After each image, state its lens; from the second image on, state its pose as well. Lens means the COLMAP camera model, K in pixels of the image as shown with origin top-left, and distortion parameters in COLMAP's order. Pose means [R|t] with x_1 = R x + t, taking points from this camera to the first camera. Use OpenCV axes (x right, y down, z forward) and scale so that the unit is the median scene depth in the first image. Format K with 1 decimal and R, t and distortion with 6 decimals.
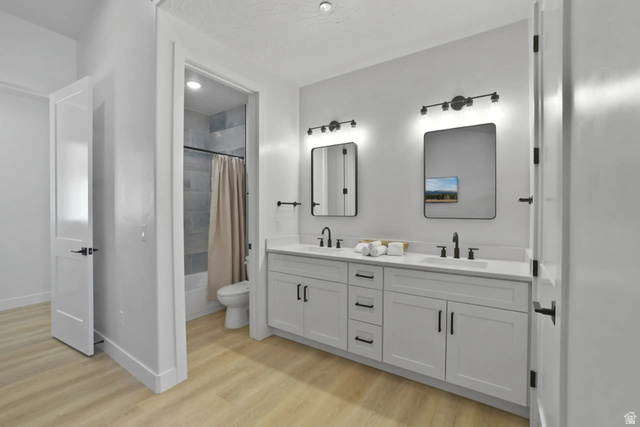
lens RADIAL K [[288.3, 0, 323.0], [0, 288.3, 210.4], [0, 0, 1]] dist [-0.012597, 0.000135]
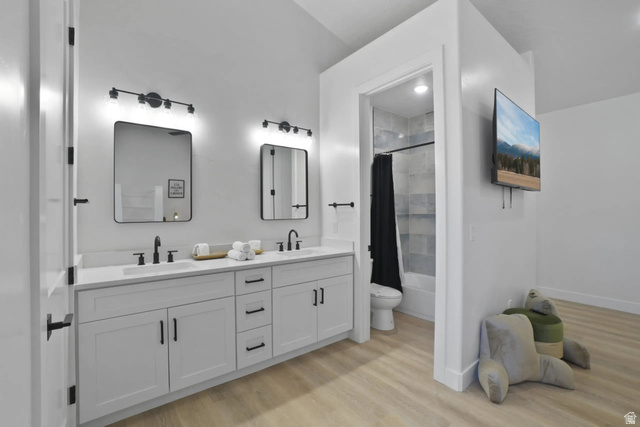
lens RADIAL K [[288.3, 0, 324.0], [0, 288.3, 210.0], [0, 0, 1]] dist [-0.012597, 0.000135]
pose [[0.308868, 0.005039, 0.951092, -0.694476], [0.005214, 0.999962, -0.006991, -0.001195], [-0.951091, 0.007118, 0.308830, 0.469878]]
